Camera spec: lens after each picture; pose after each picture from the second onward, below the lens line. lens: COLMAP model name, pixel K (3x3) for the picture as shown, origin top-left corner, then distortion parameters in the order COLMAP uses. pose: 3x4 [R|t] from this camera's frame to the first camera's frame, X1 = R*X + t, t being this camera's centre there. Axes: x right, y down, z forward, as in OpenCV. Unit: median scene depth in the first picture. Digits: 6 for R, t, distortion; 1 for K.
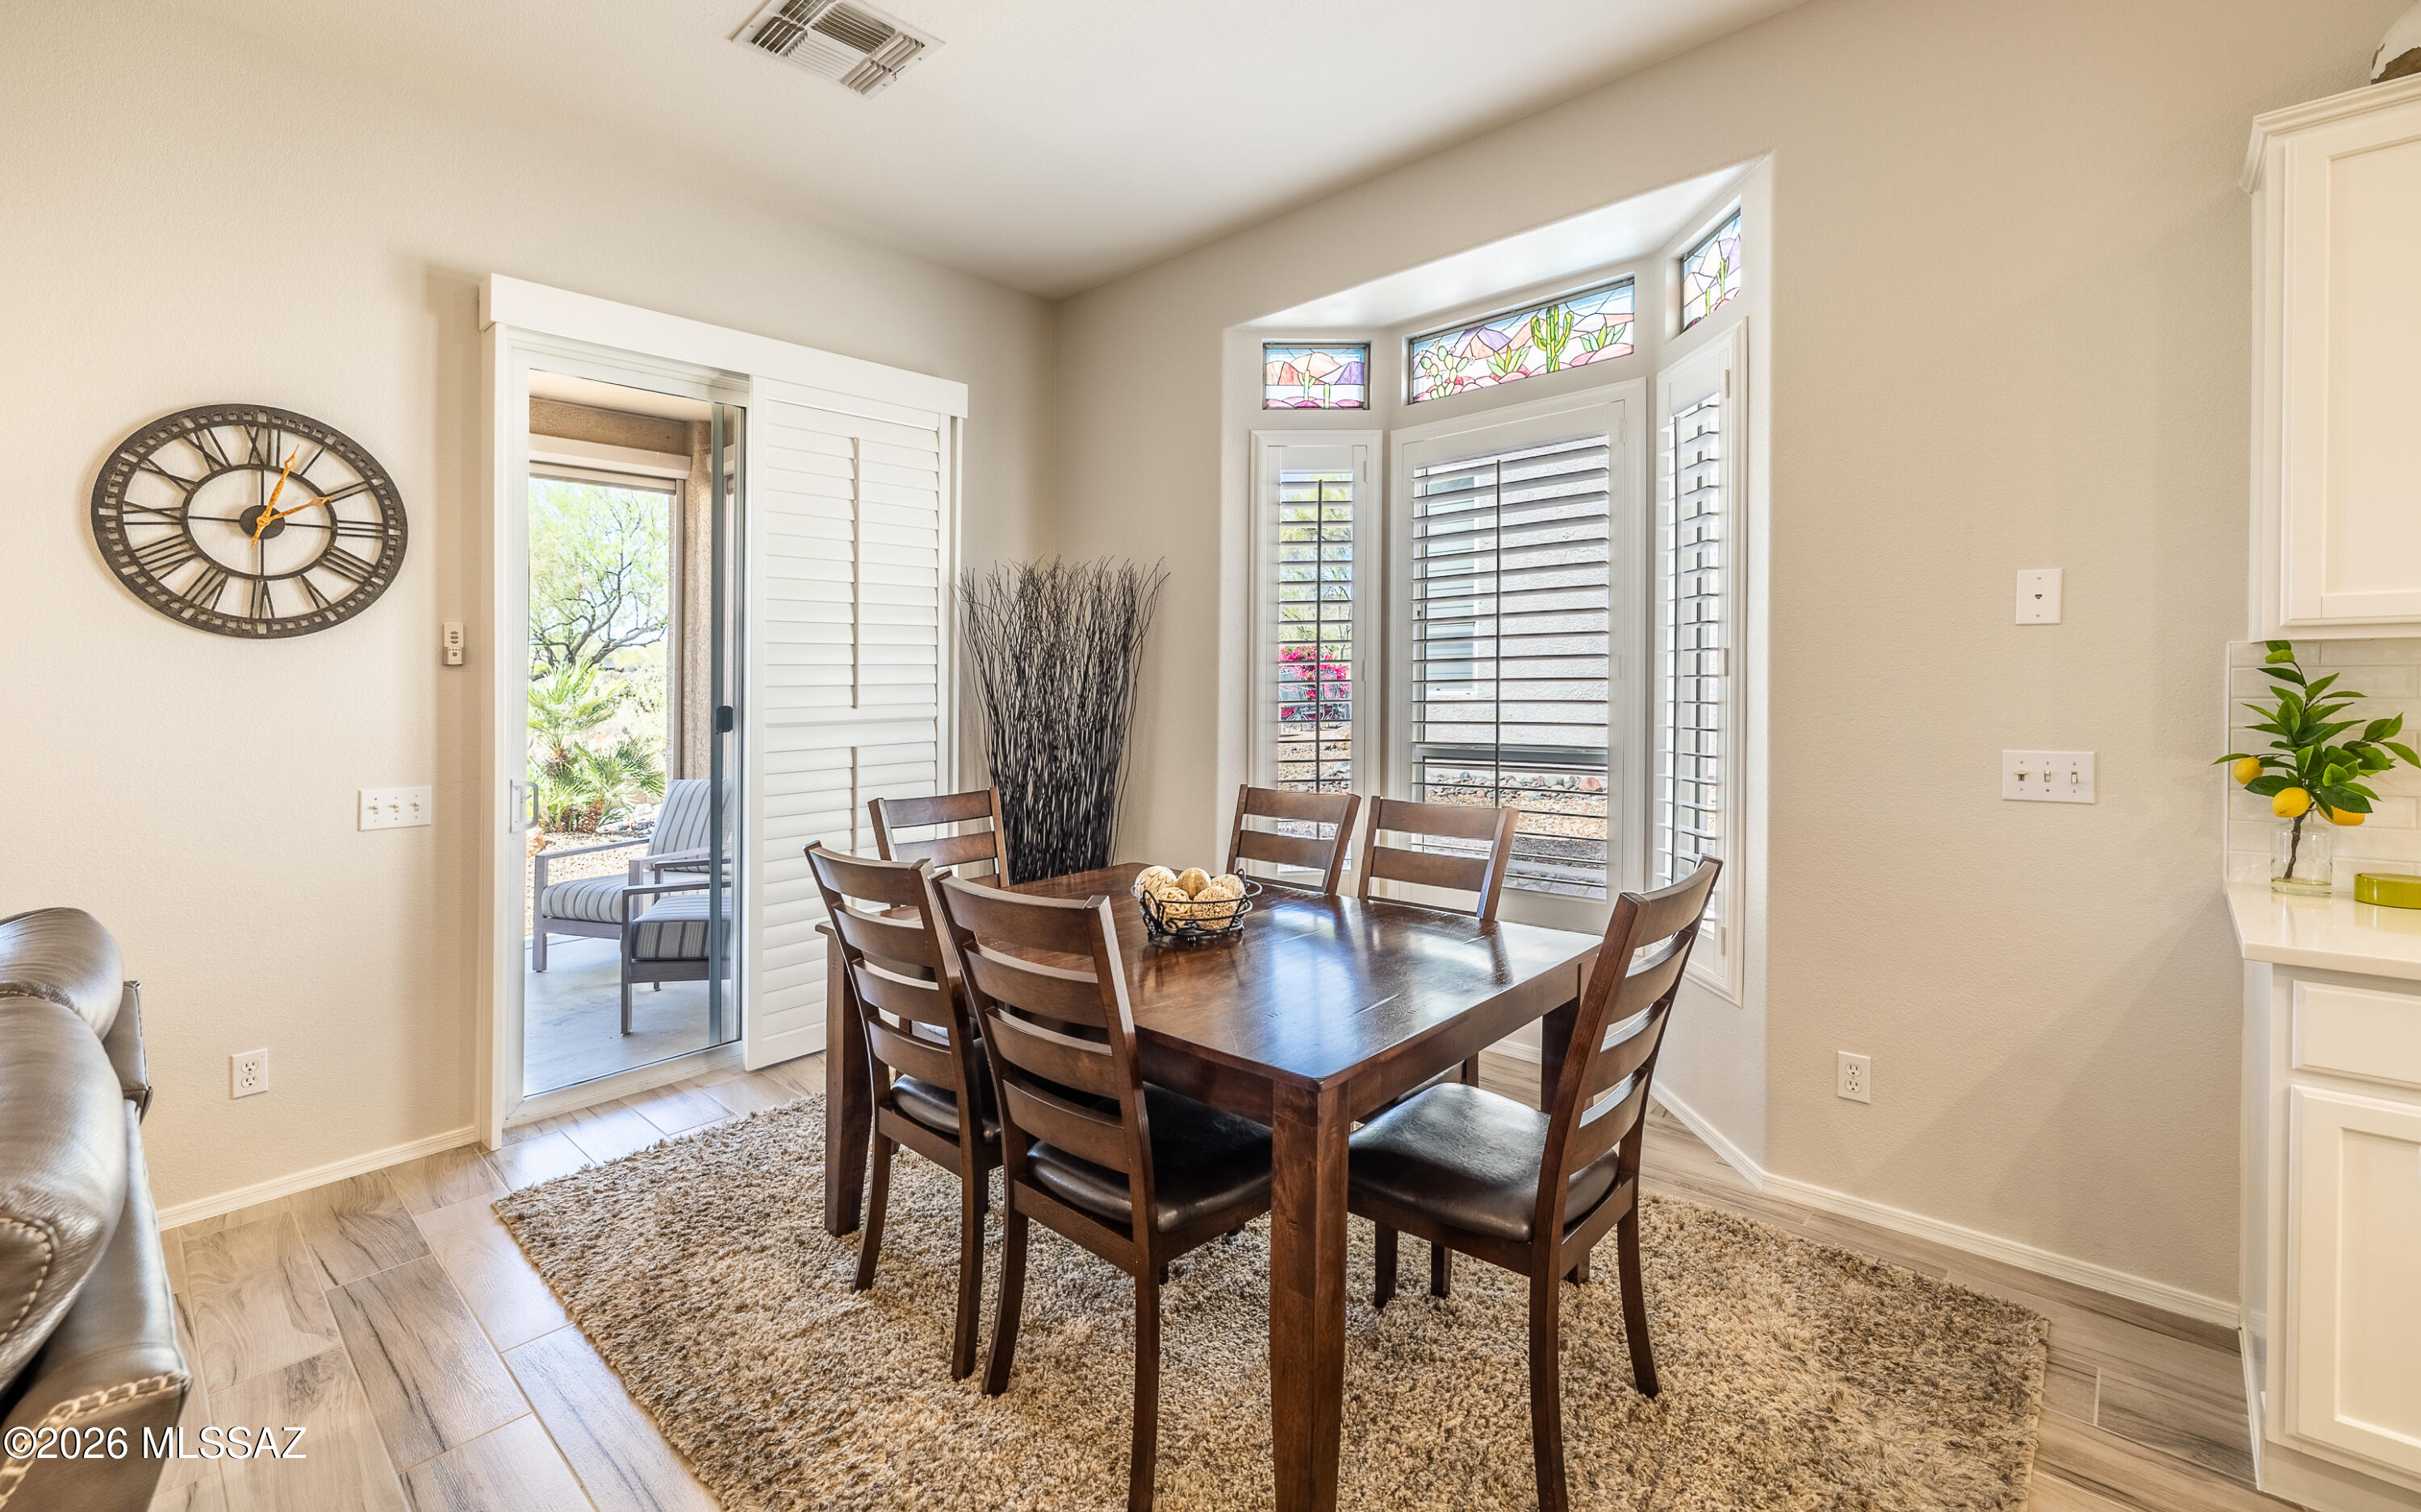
lens RADIAL K [[1041.7, 0, 1206.3], [0, 1041.7, 712.3], [0, 0, 1]] dist [-0.000425, -0.000294]
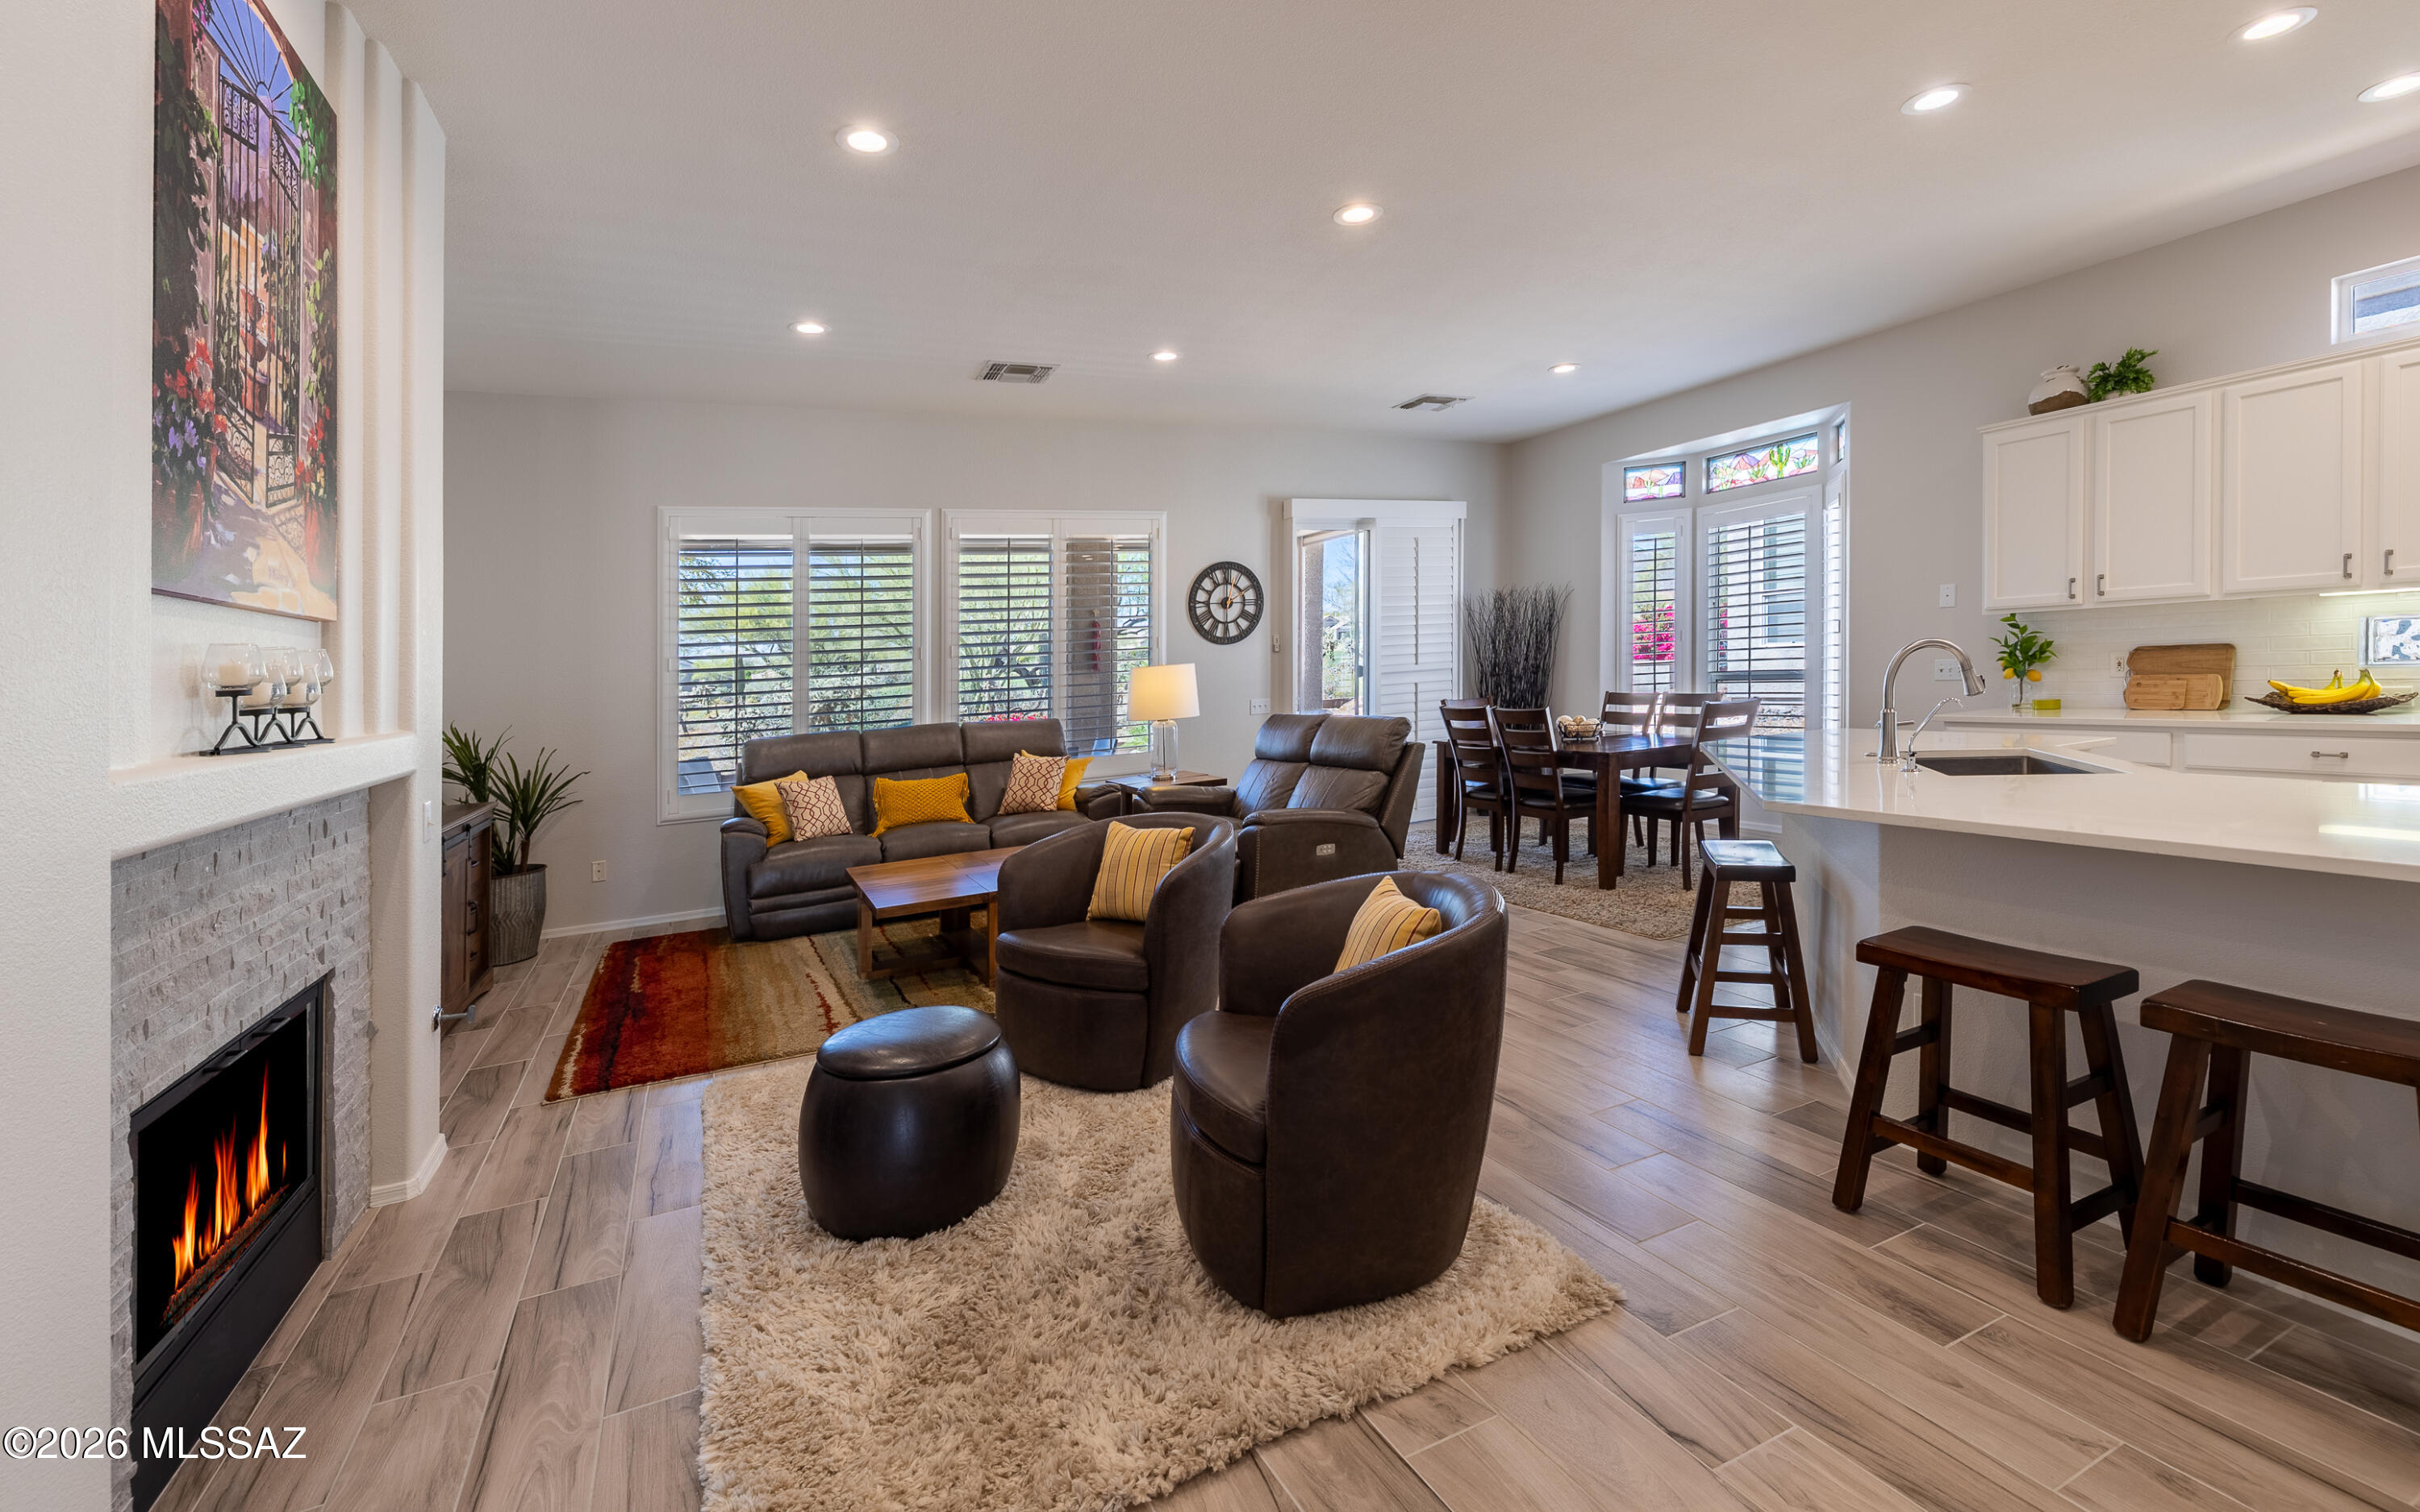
lens RADIAL K [[1082.3, 0, 1183.4], [0, 1082.3, 710.2], [0, 0, 1]] dist [0.000298, 0.000230]
pose [[0.918710, -0.018837, -0.394482, 0.127587], [0.028139, 0.999445, 0.017809, 0.049969], [0.393928, -0.027462, 0.918731, -1.700285]]
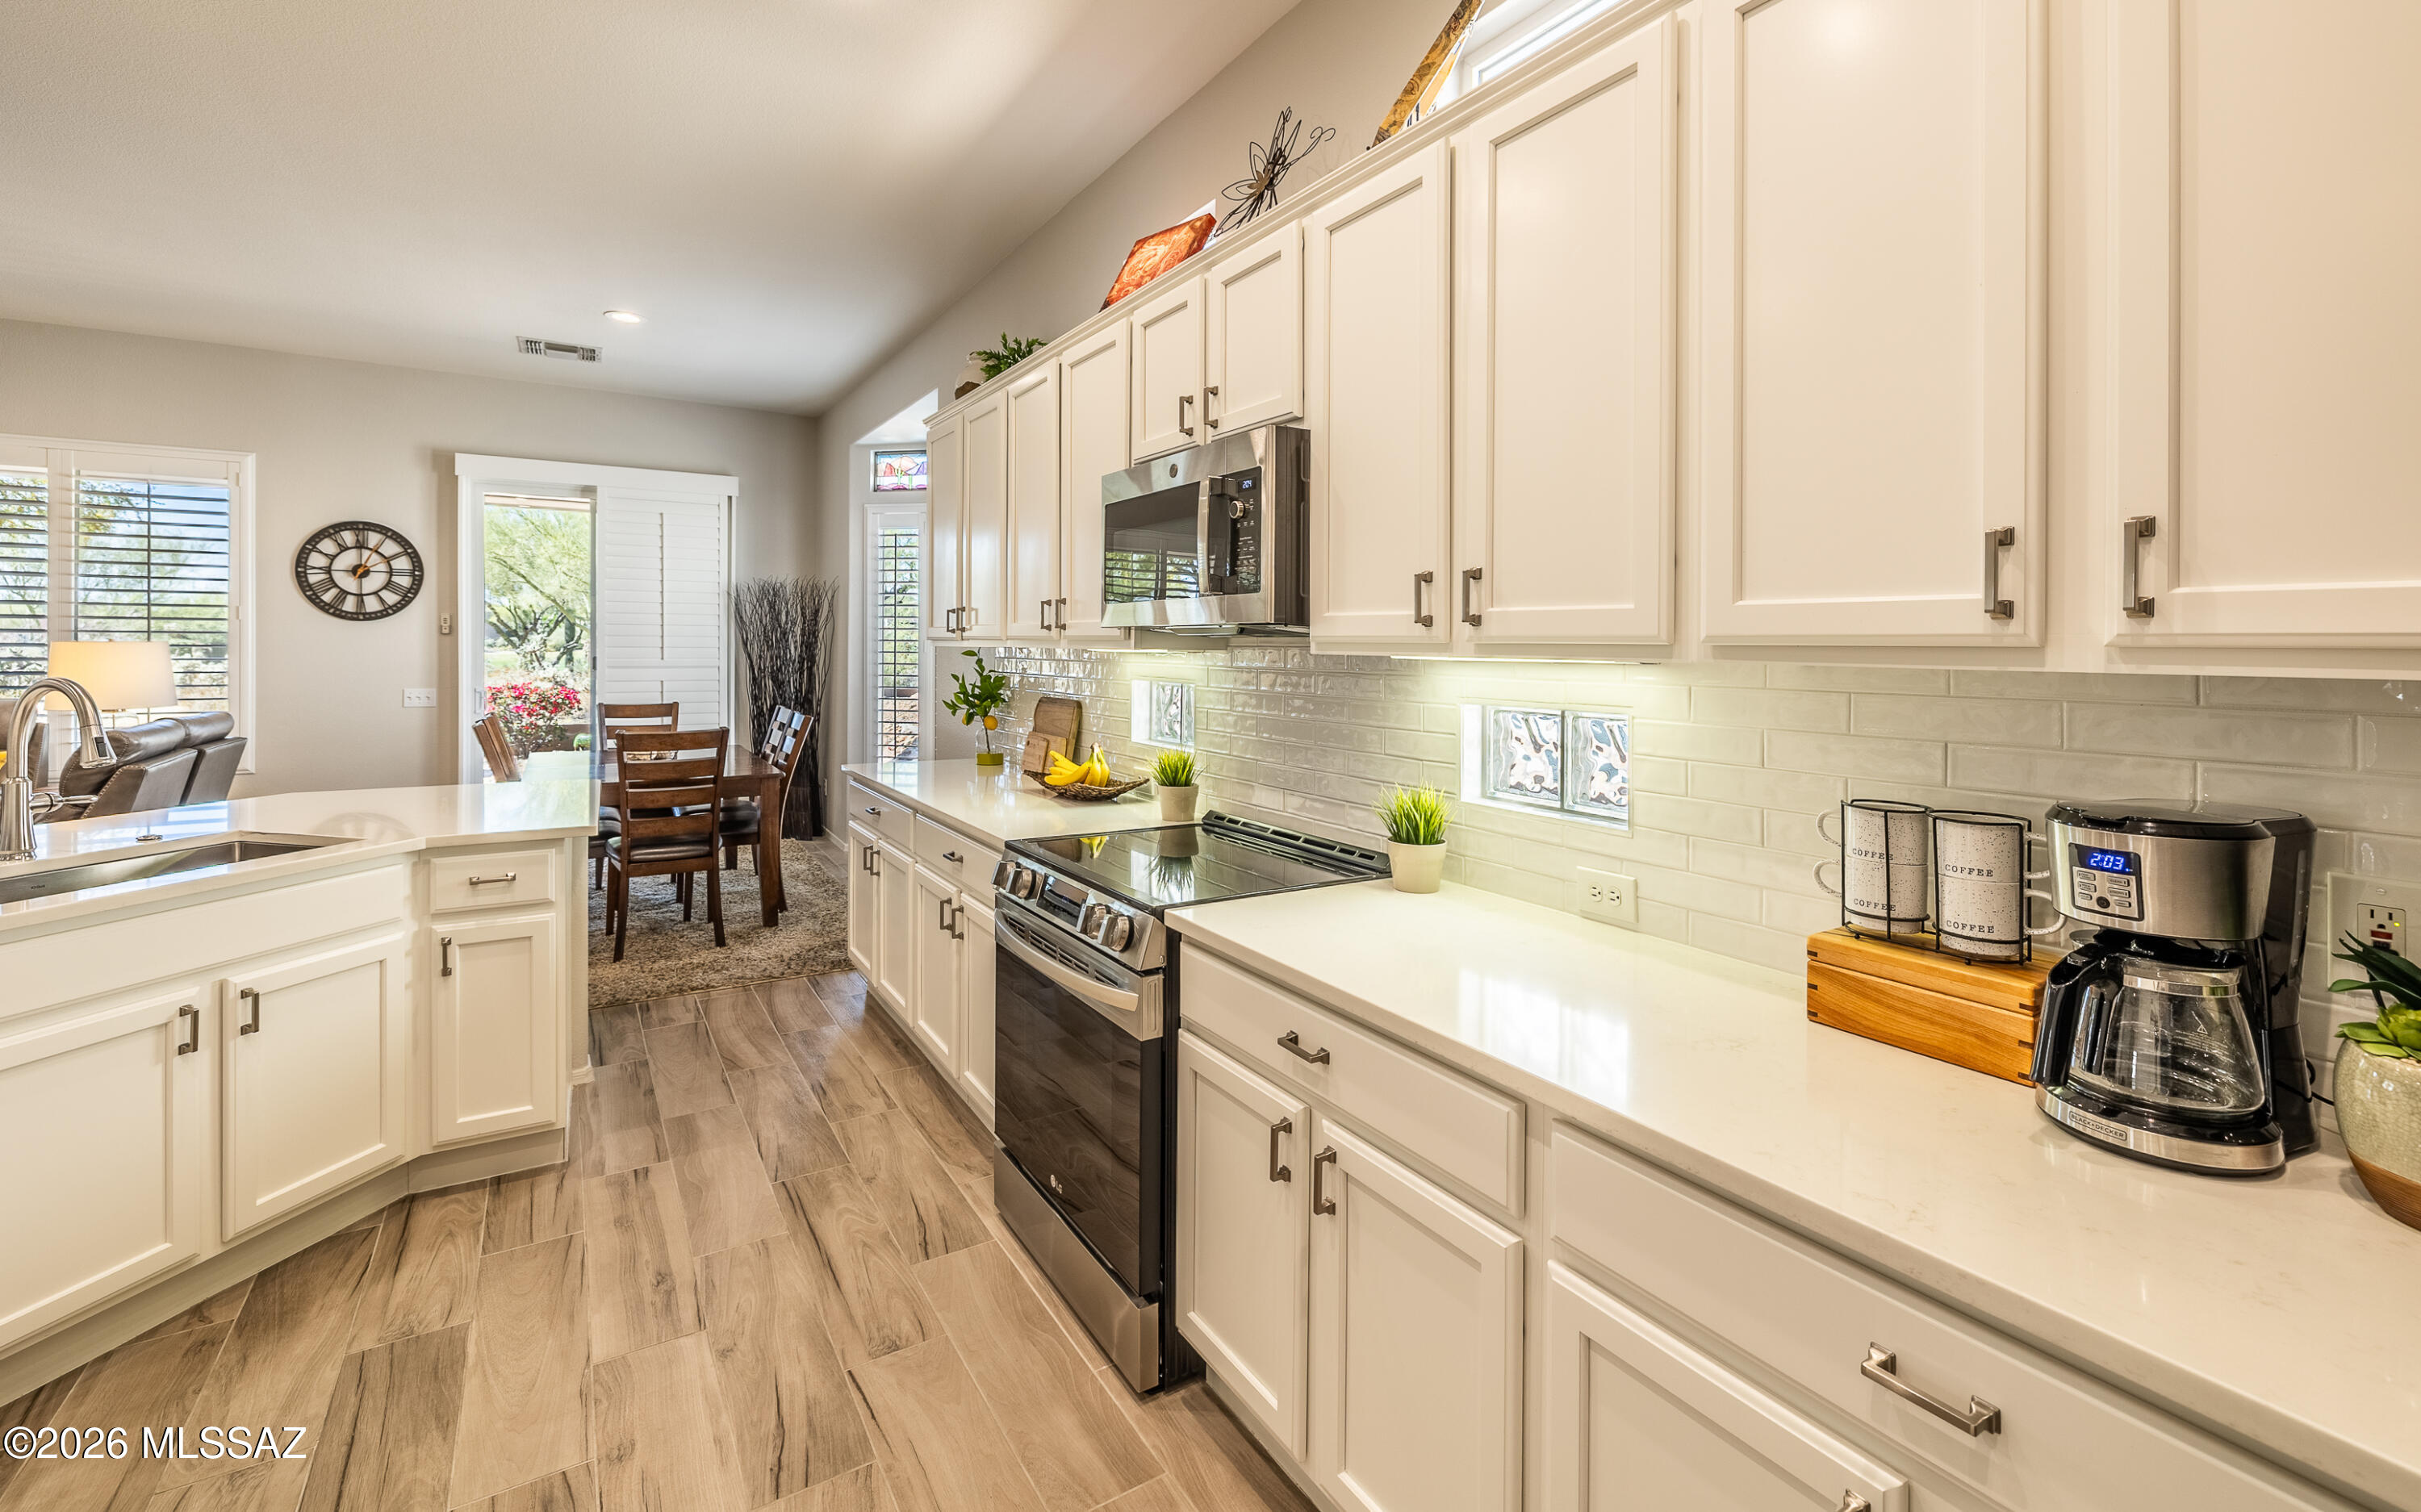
lens RADIAL K [[1044.6, 0, 1203.0], [0, 1044.6, 697.1], [0, 0, 1]] dist [-0.001070, 0.000190]
pose [[0.962096, 0.039391, -0.269852, 1.515460], [-0.034046, 0.999121, 0.024461, -0.022137], [0.270578, -0.014346, 0.962591, -0.725943]]
